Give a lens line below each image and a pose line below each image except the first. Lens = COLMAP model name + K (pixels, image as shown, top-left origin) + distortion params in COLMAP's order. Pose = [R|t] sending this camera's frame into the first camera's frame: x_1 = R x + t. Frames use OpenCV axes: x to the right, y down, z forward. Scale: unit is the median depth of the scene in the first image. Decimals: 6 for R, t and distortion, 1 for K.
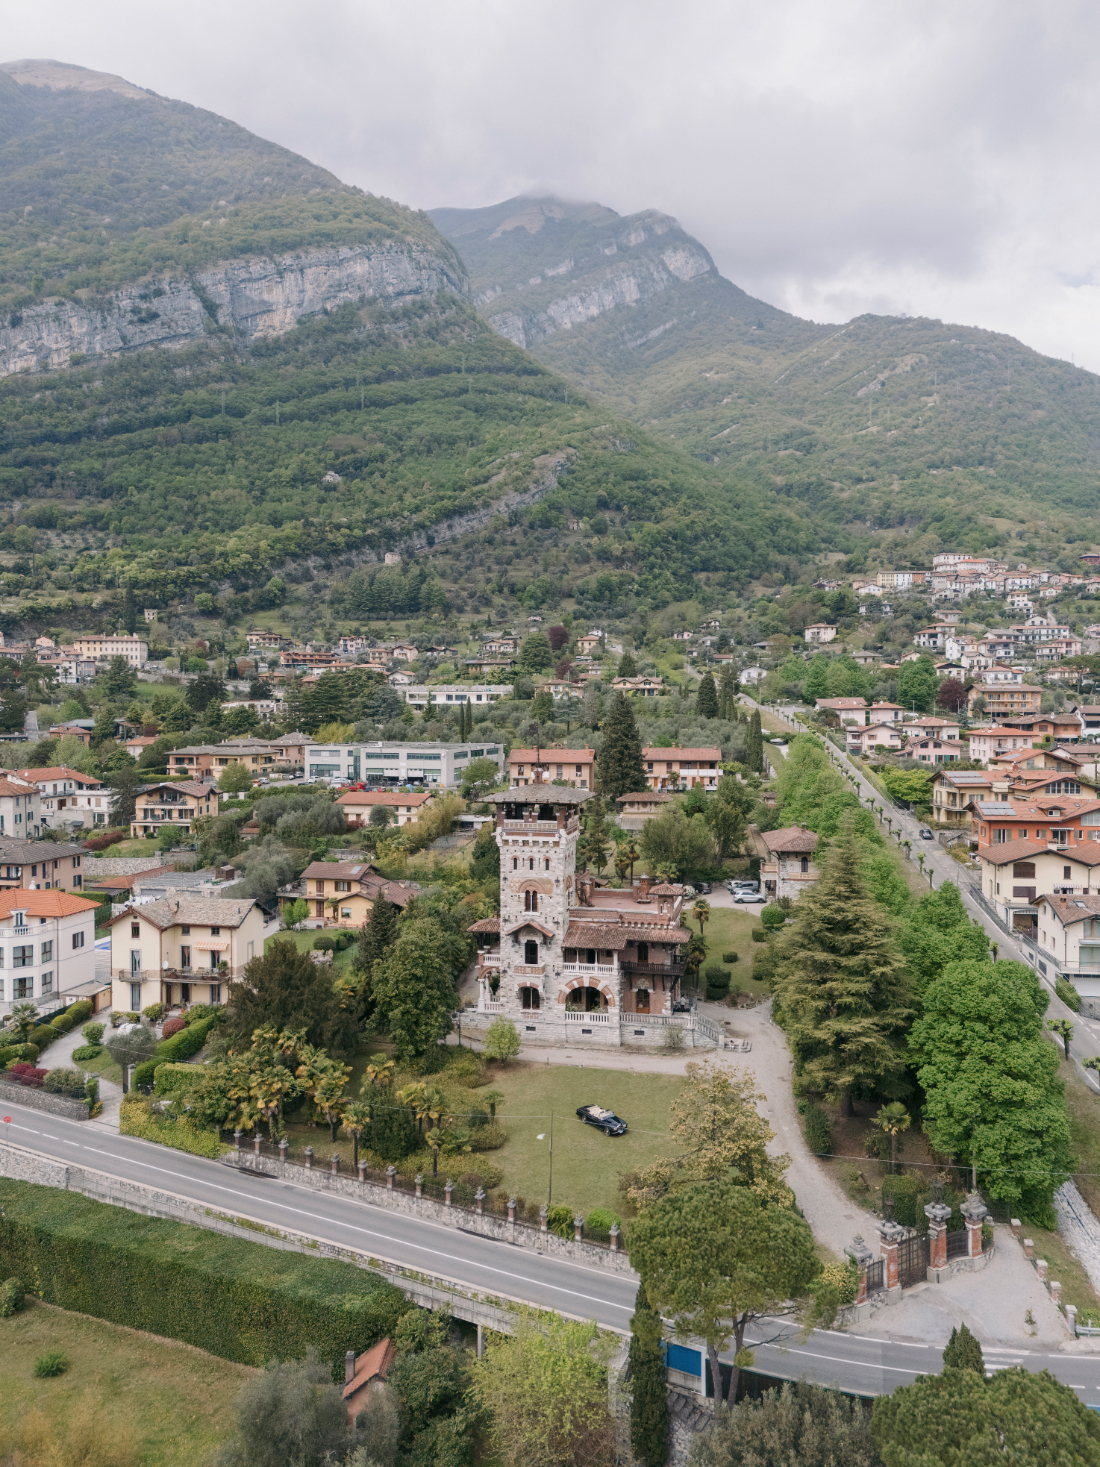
lens RADIAL K [[1060.3, 0, 550.0], [0, 1060.3, 733.5], [0, 0, 1]] dist [0.123965, -0.213064]
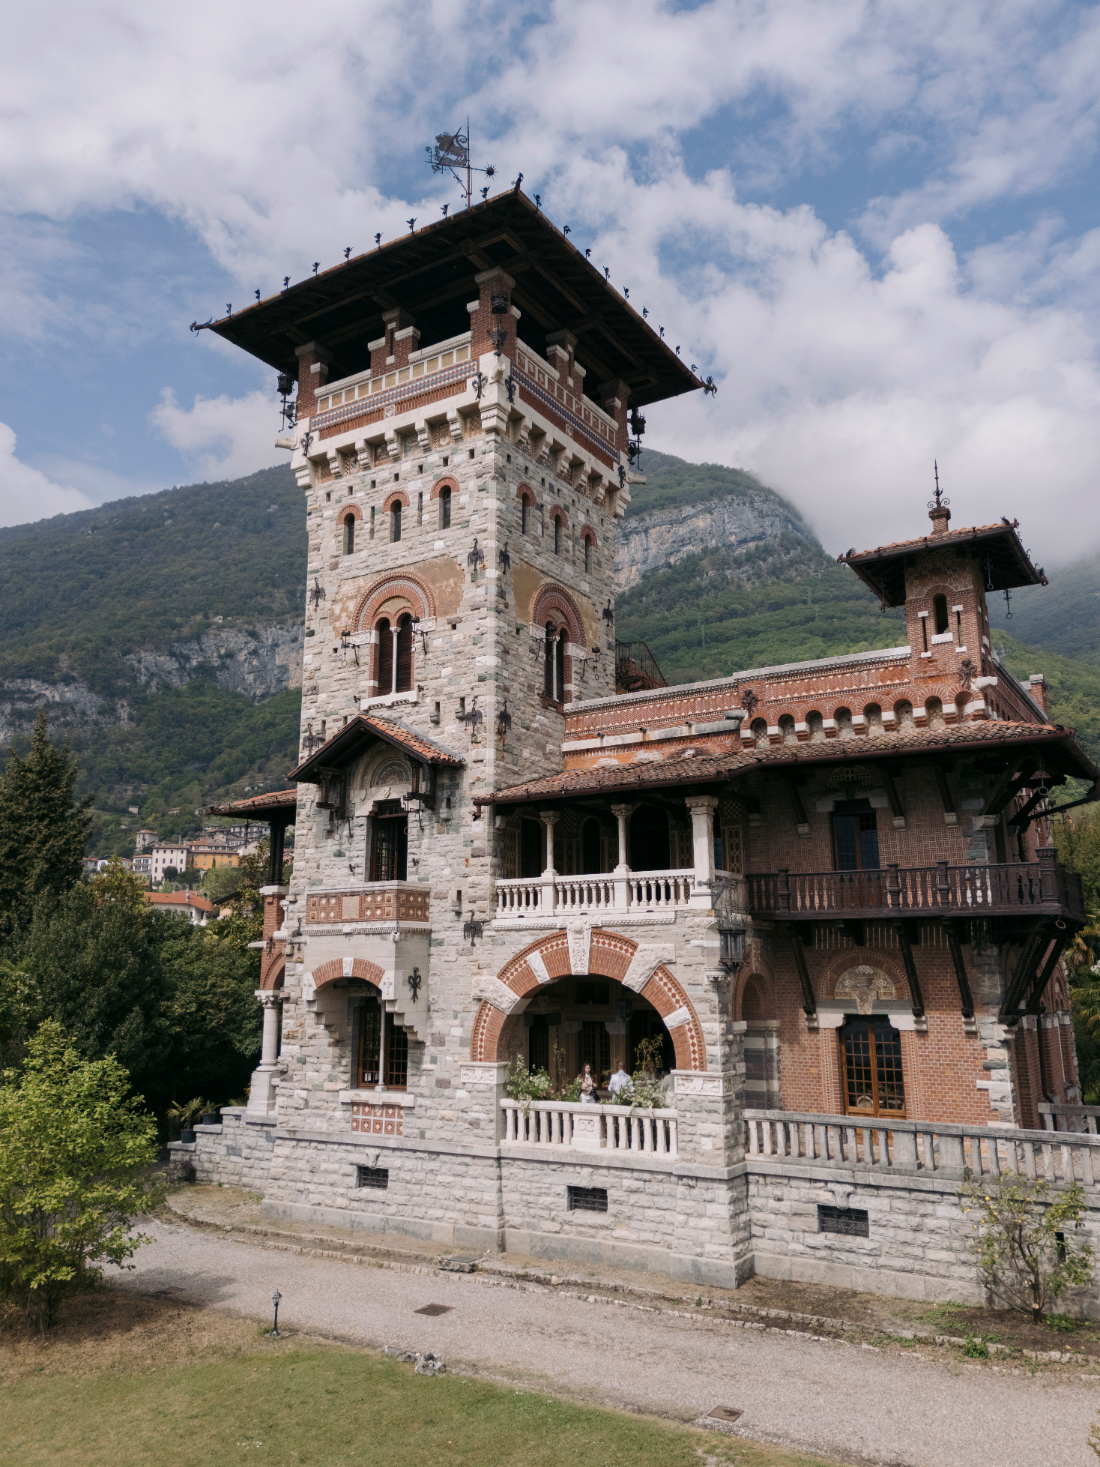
lens RADIAL K [[1060.3, 0, 550.0], [0, 1060.3, 733.5], [0, 0, 1]] dist [0.123965, -0.213064]
pose [[0.939740, -0.077362, -0.333021, 0.104521], [-0.011203, 0.966571, -0.256154, 0.243190], [0.341705, 0.244449, 0.907459, 0.779144]]
